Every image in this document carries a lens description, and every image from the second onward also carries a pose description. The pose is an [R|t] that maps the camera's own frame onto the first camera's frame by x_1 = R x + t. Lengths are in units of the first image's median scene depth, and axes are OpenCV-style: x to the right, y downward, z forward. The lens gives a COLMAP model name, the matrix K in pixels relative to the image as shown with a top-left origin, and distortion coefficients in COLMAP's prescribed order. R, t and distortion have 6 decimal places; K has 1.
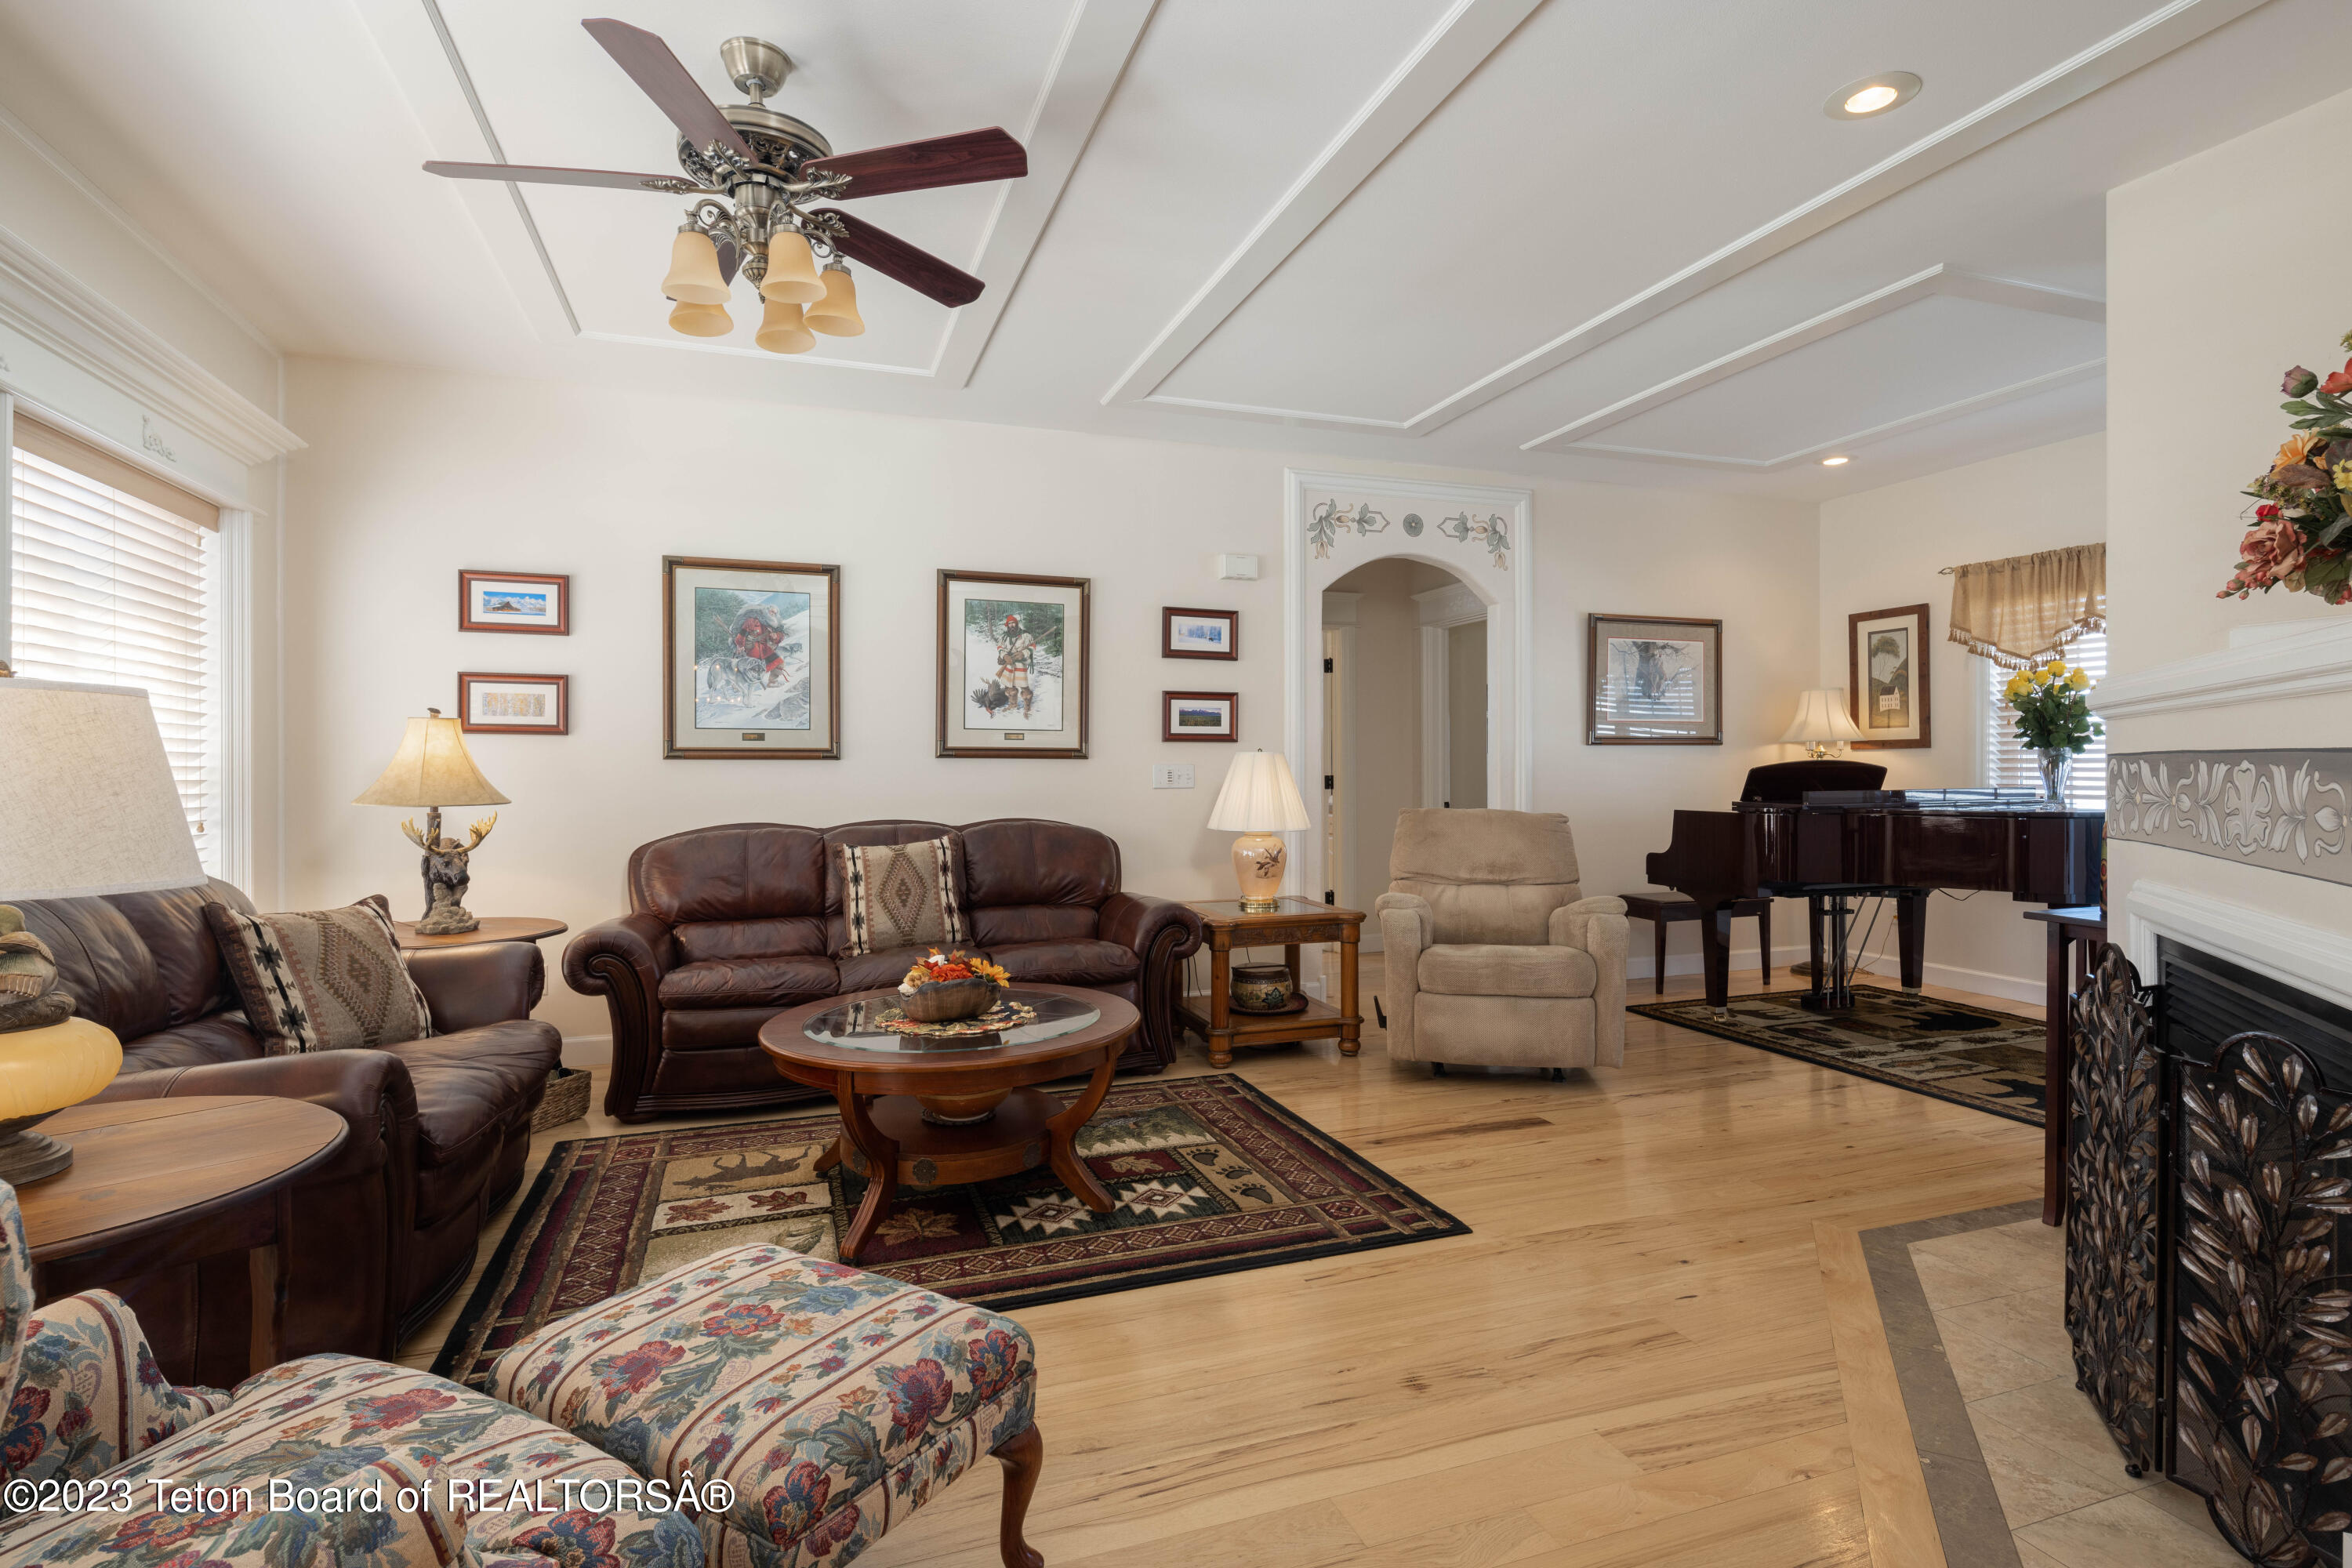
lens RADIAL K [[1144.8, 0, 1190.8], [0, 1144.8, 788.7], [0, 0, 1]] dist [0.004082, -0.003038]
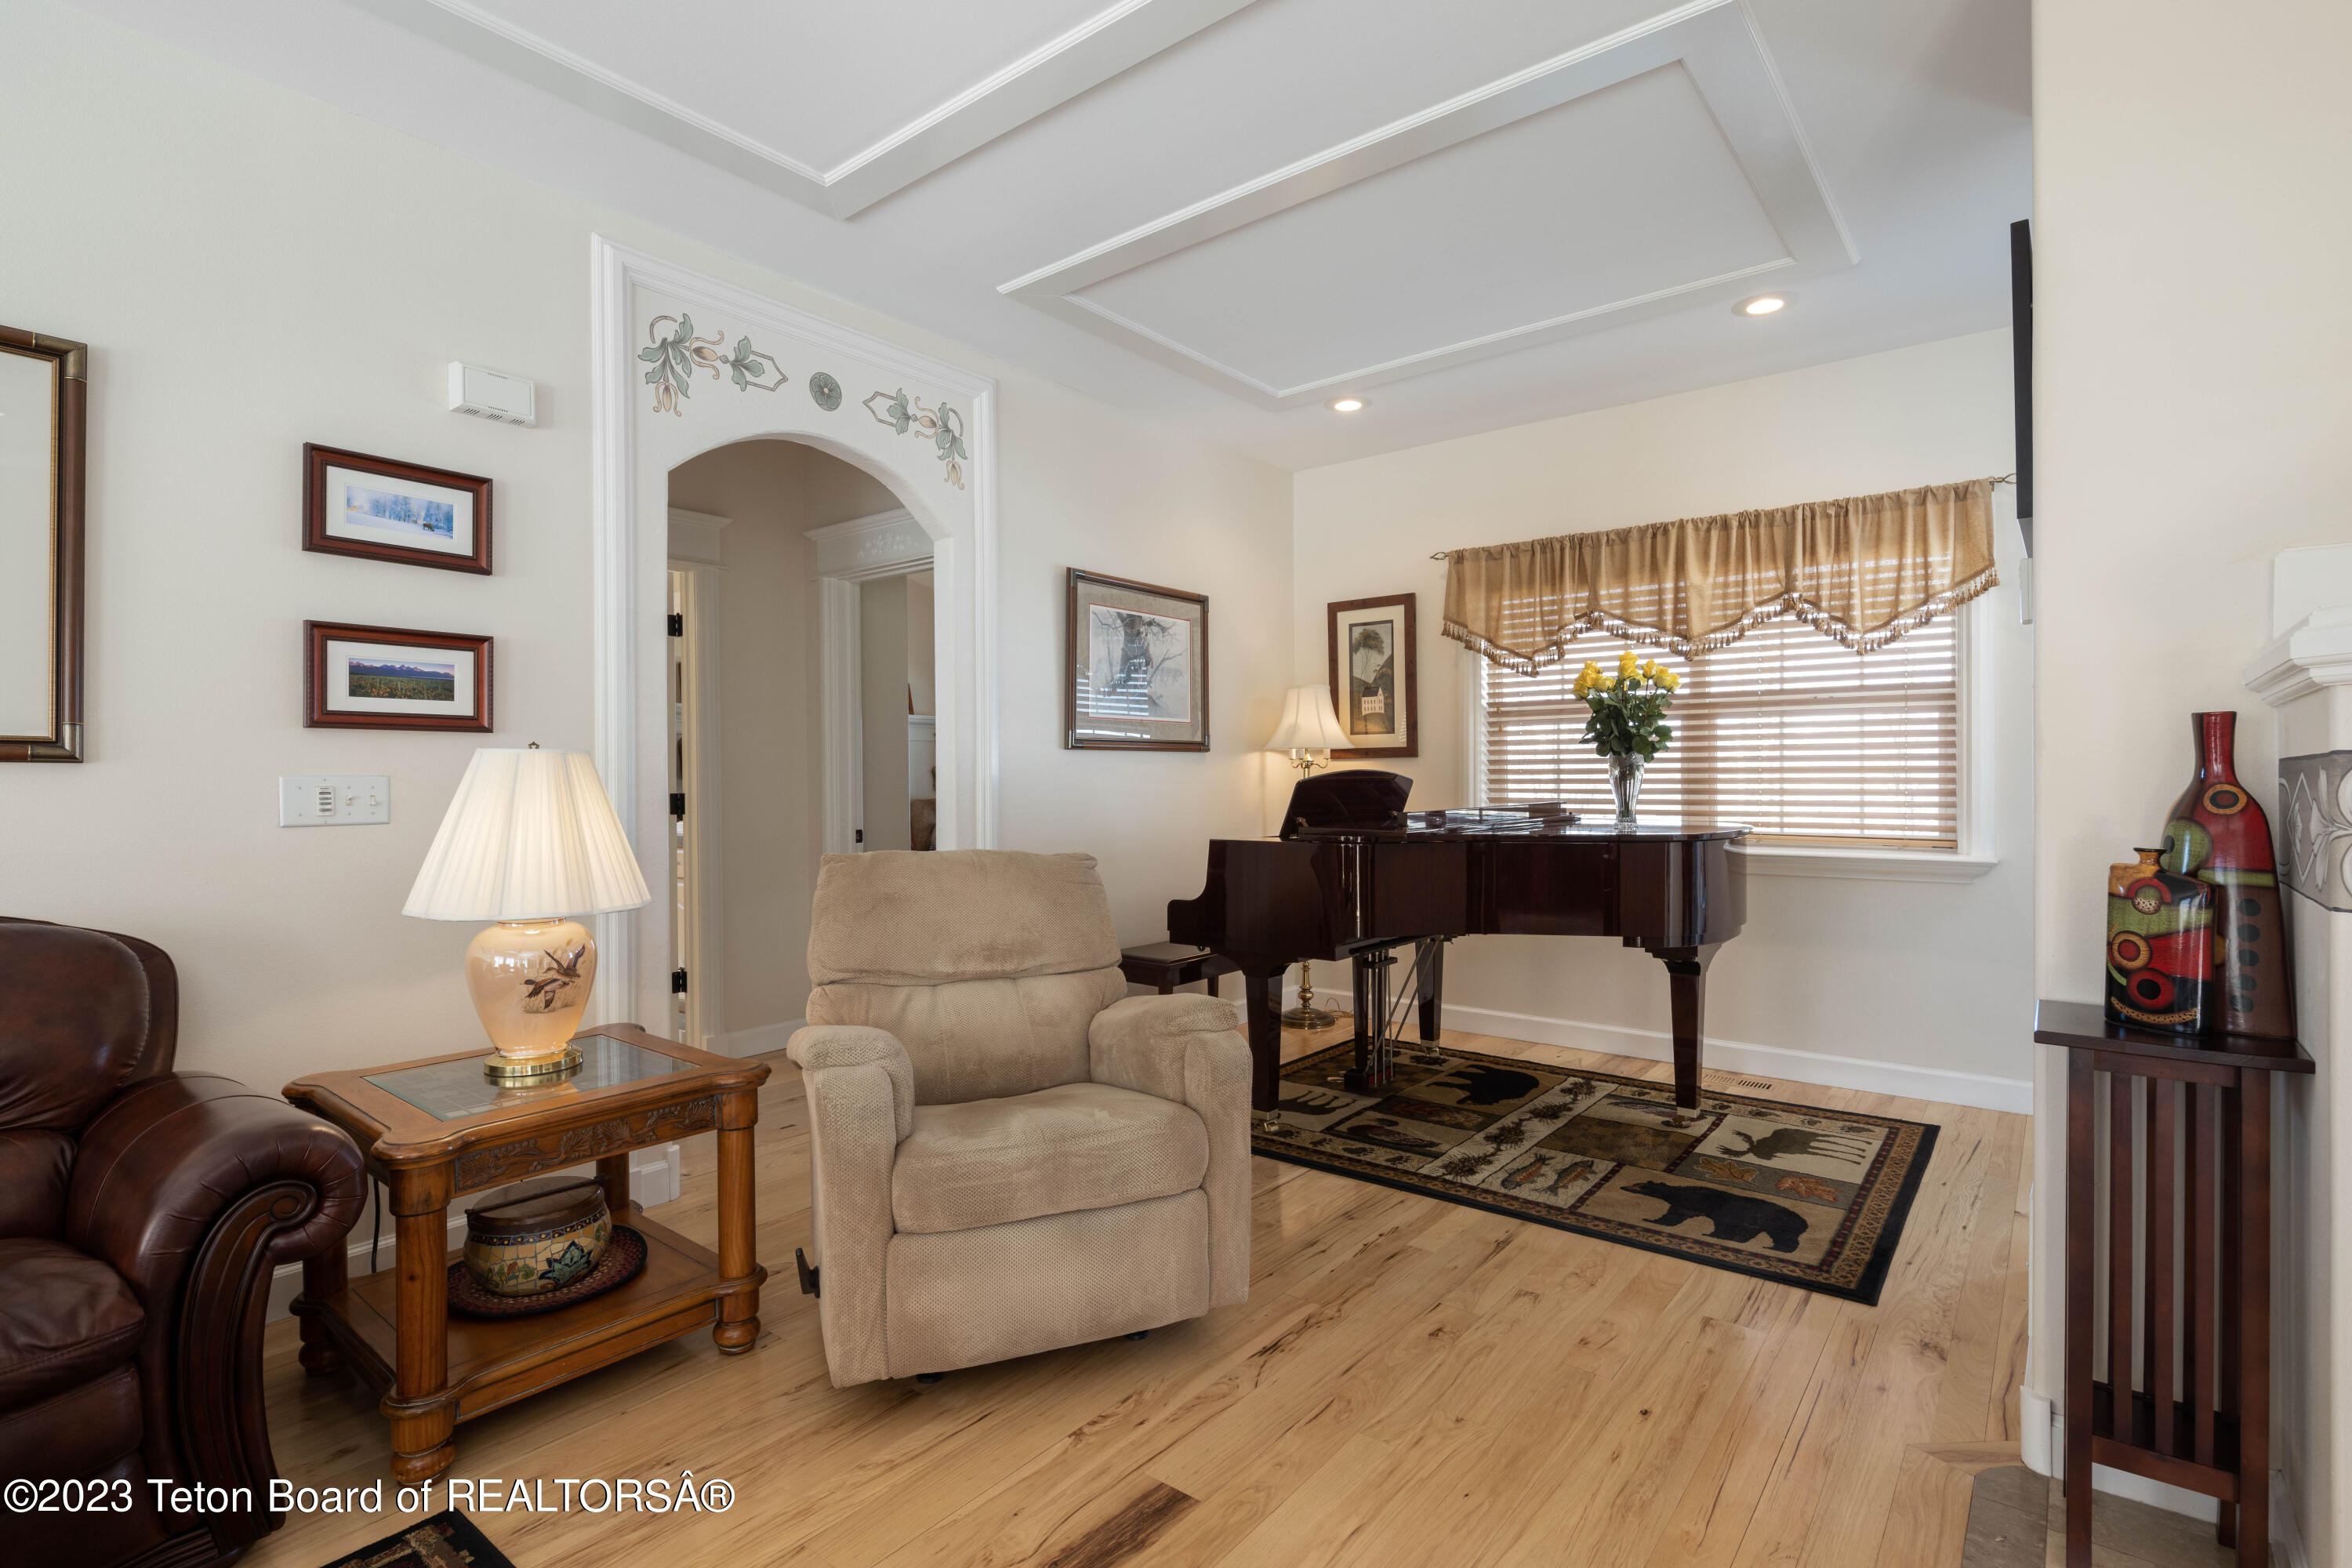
lens RADIAL K [[1144.8, 0, 1184.1], [0, 1144.8, 786.4], [0, 0, 1]] dist [0.004082, -0.003038]
pose [[0.855087, -0.004789, 0.518463, 0.040055], [0.011731, 0.999880, -0.010111, -0.007491], [-0.518353, 0.014728, 0.855040, 0.400623]]
